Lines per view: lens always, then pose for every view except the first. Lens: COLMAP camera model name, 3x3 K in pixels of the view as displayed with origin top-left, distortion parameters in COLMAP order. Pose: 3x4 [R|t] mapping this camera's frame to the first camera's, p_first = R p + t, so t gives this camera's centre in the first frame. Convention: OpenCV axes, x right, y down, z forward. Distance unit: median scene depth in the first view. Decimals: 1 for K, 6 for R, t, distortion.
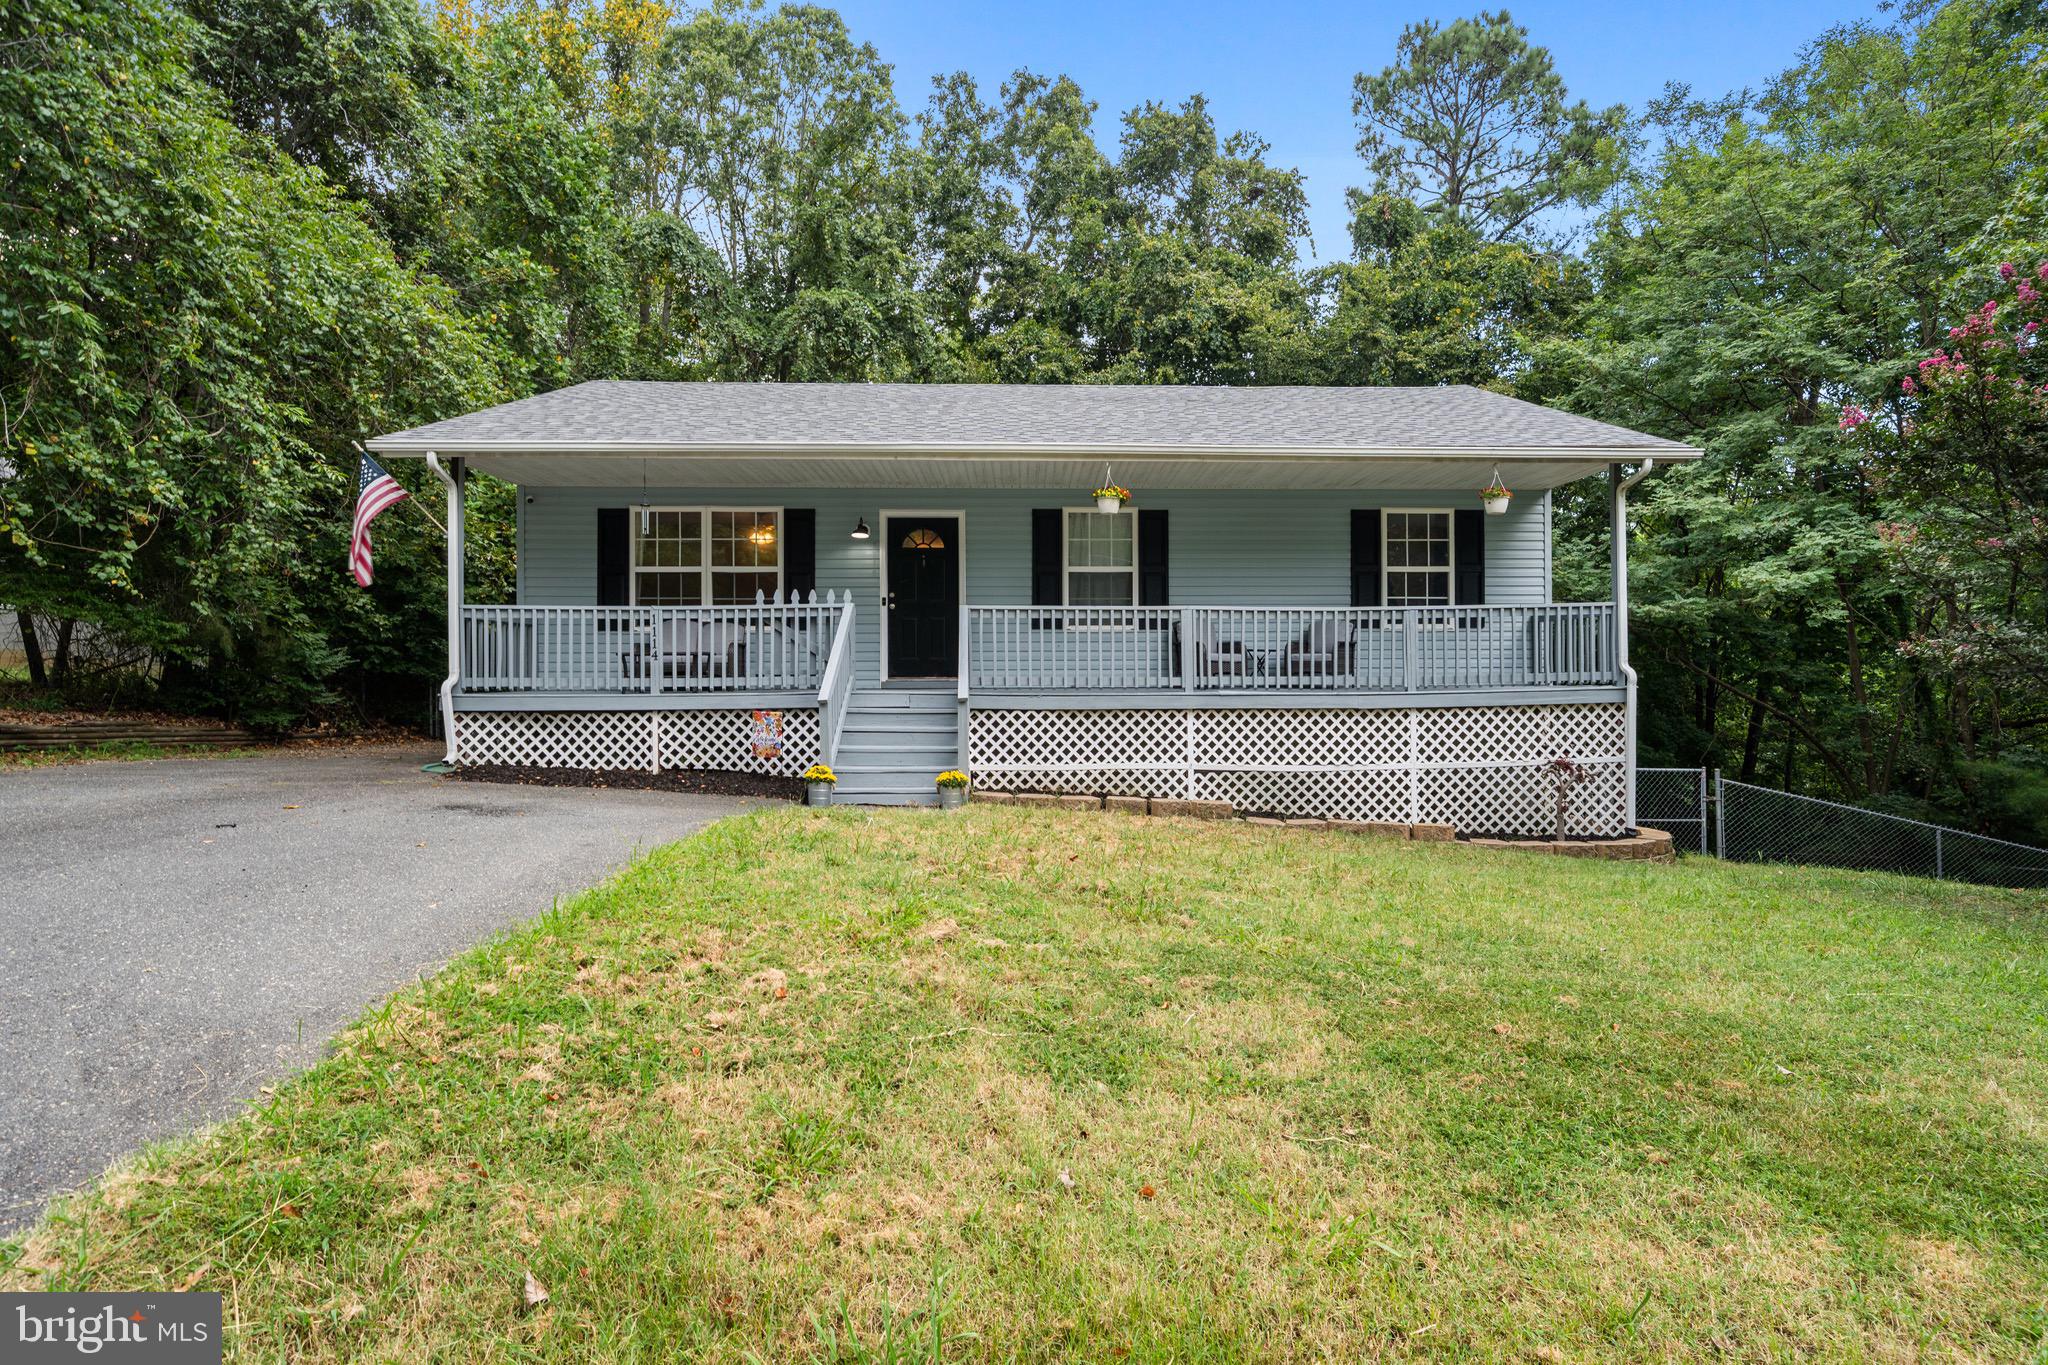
lens RADIAL K [[962.7, 0, 1071.7], [0, 962.7, 675.4], [0, 0, 1]] dist [0.002981, -0.000184]
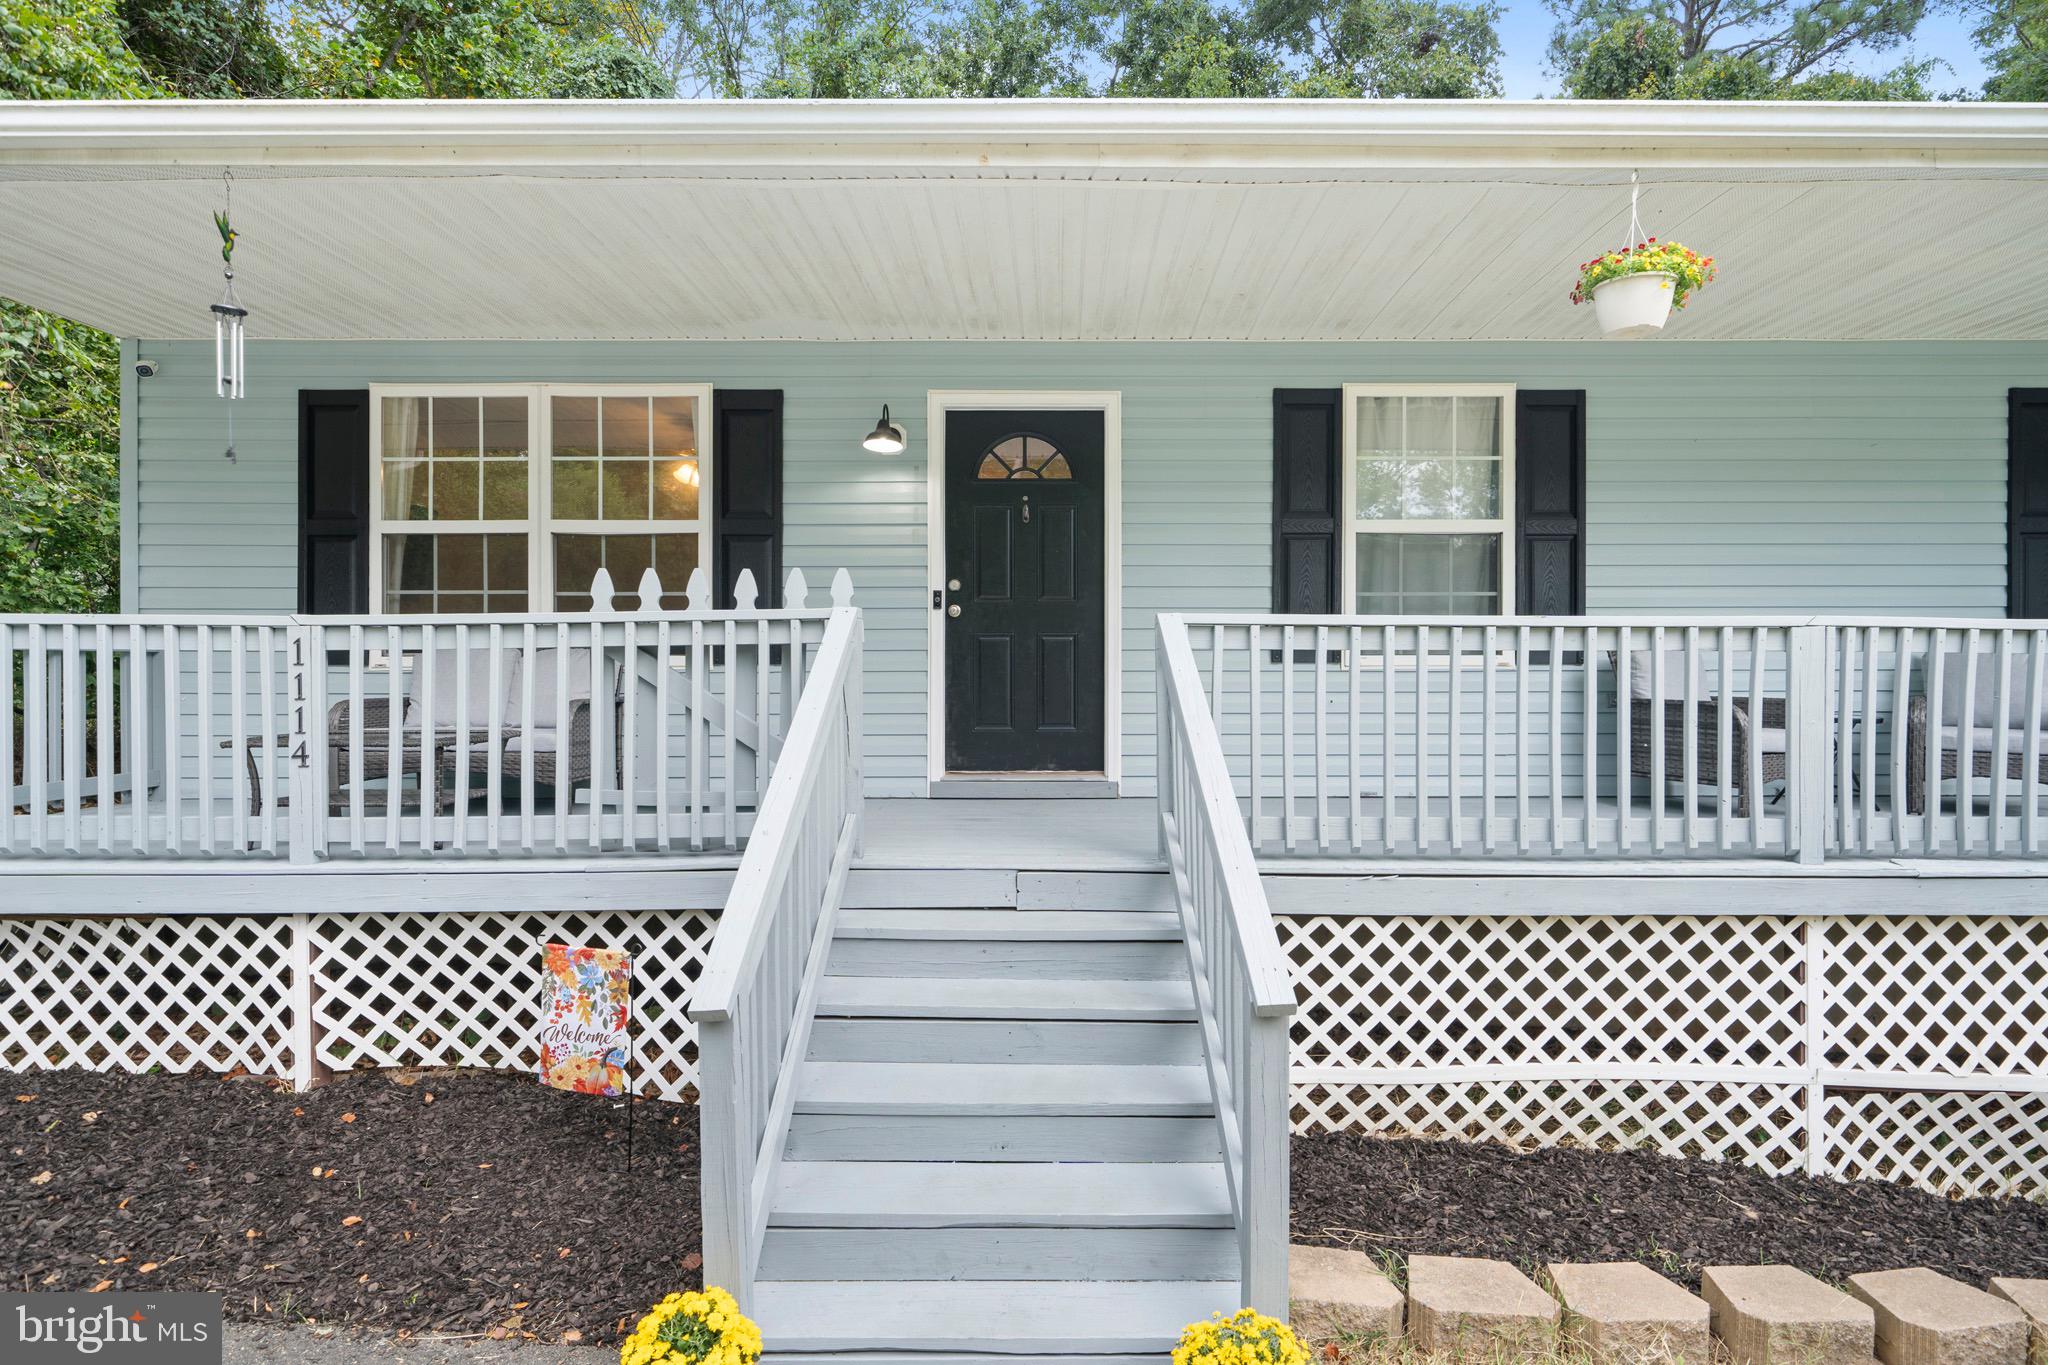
lens RADIAL K [[993.3, 0, 1064.3], [0, 993.3, 677.1], [0, 0, 1]] dist [-0.000193, 0.000341]
pose [[0.998665, 0.004763, -0.051426, -0.128016], [-0.004349, 0.999957, 0.008163, -0.051098], [0.051463, -0.007928, 0.998643, 0.620040]]
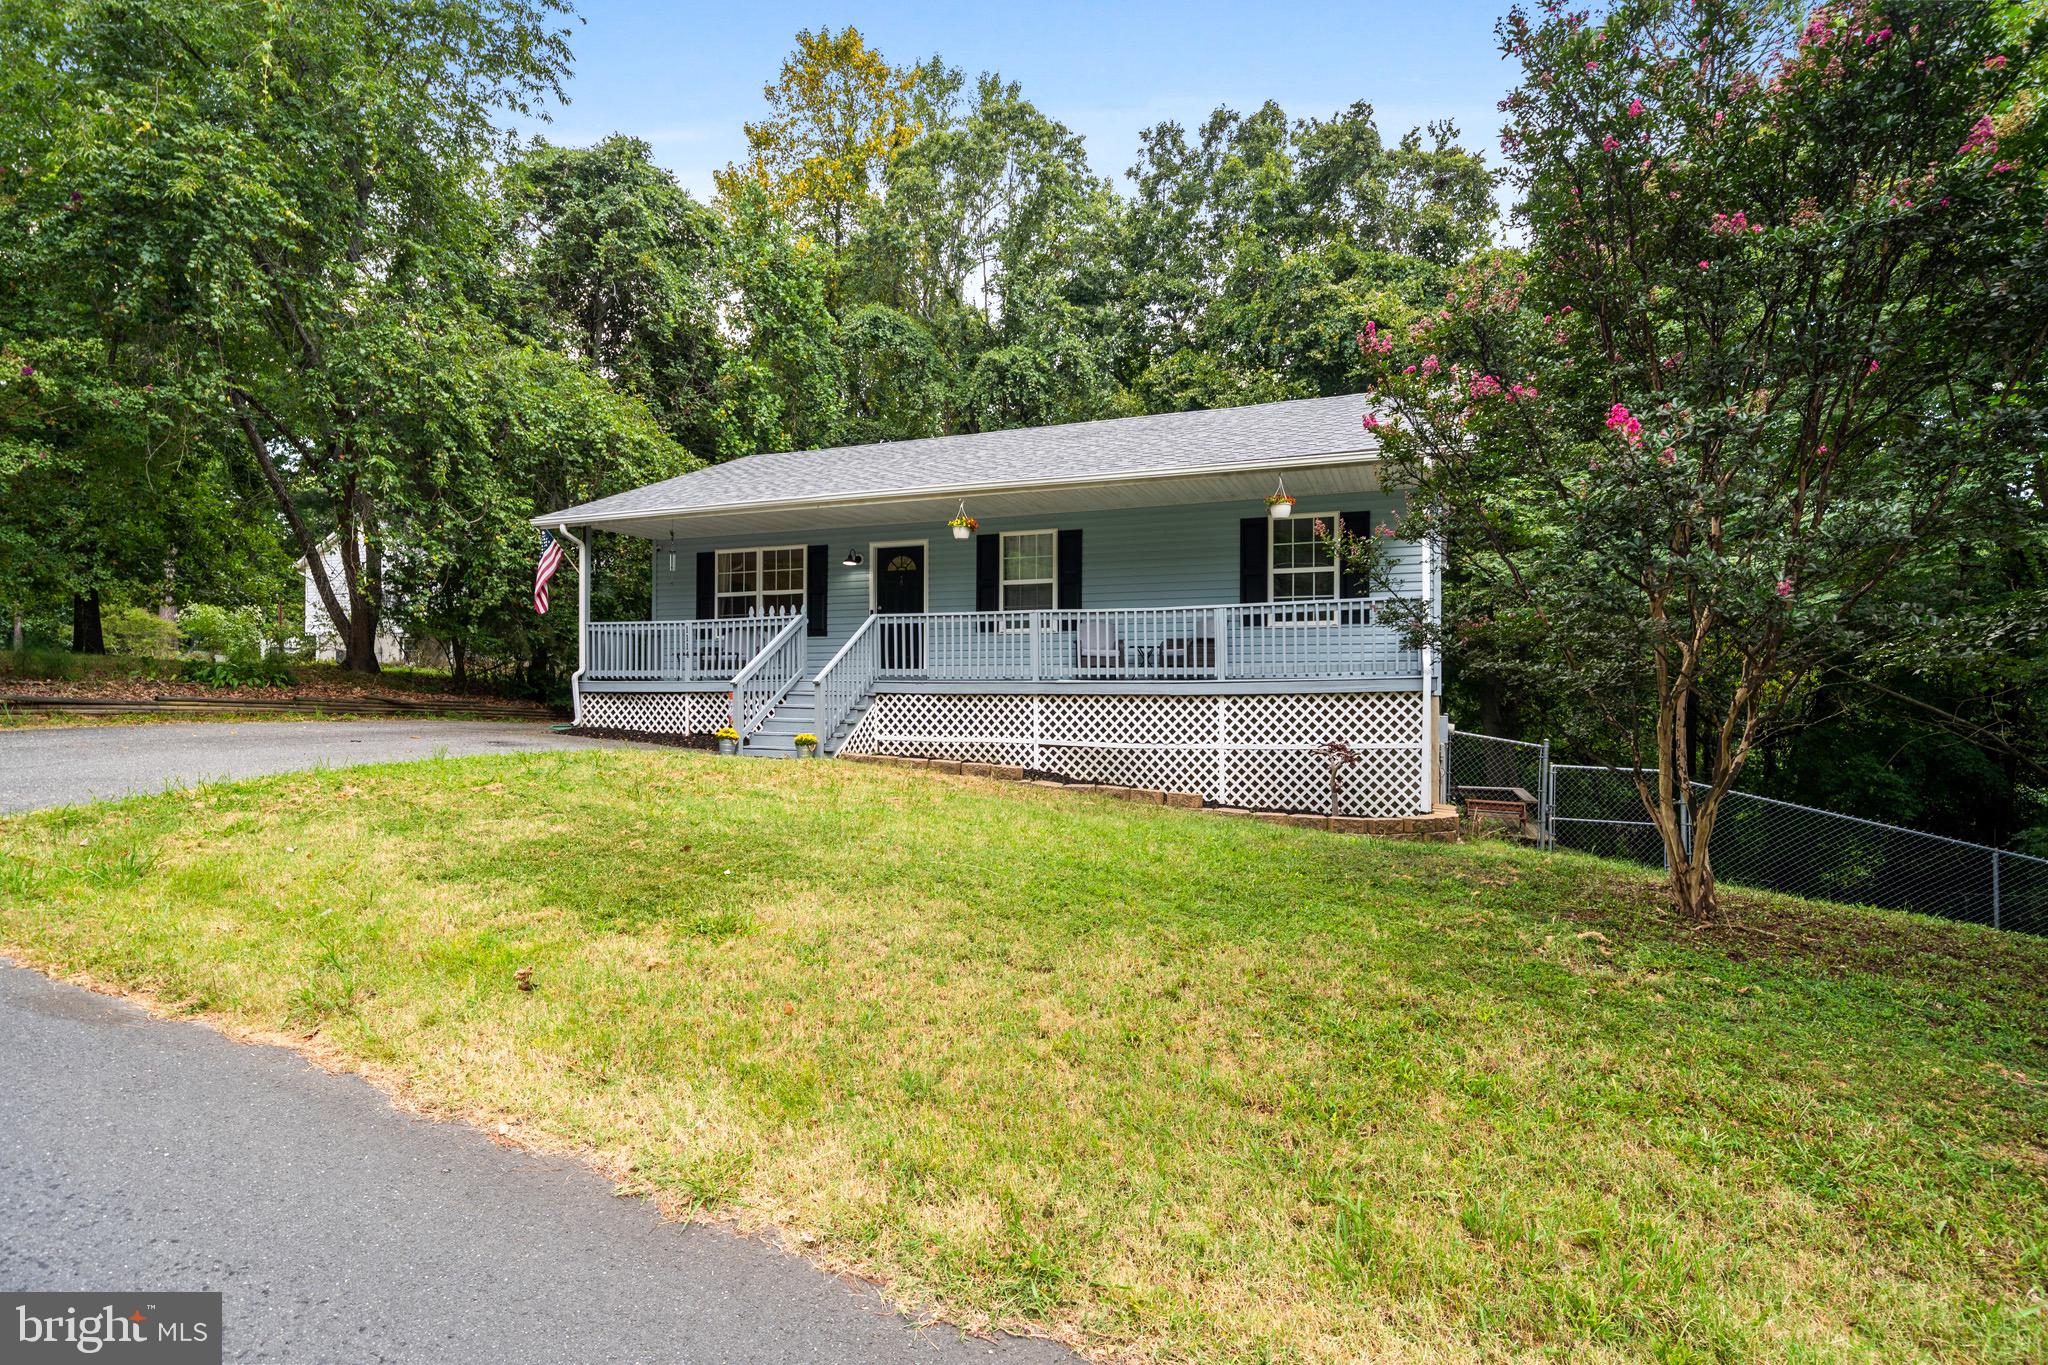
lens RADIAL K [[962.7, 0, 1071.7], [0, 962.7, 675.4], [0, 0, 1]] dist [0.002981, -0.000184]
pose [[0.922708, -0.001499, -0.385496, 0.627233], [-0.002688, 0.999943, -0.010322, 0.023010], [0.385489, 0.010560, 0.922652, -0.107143]]
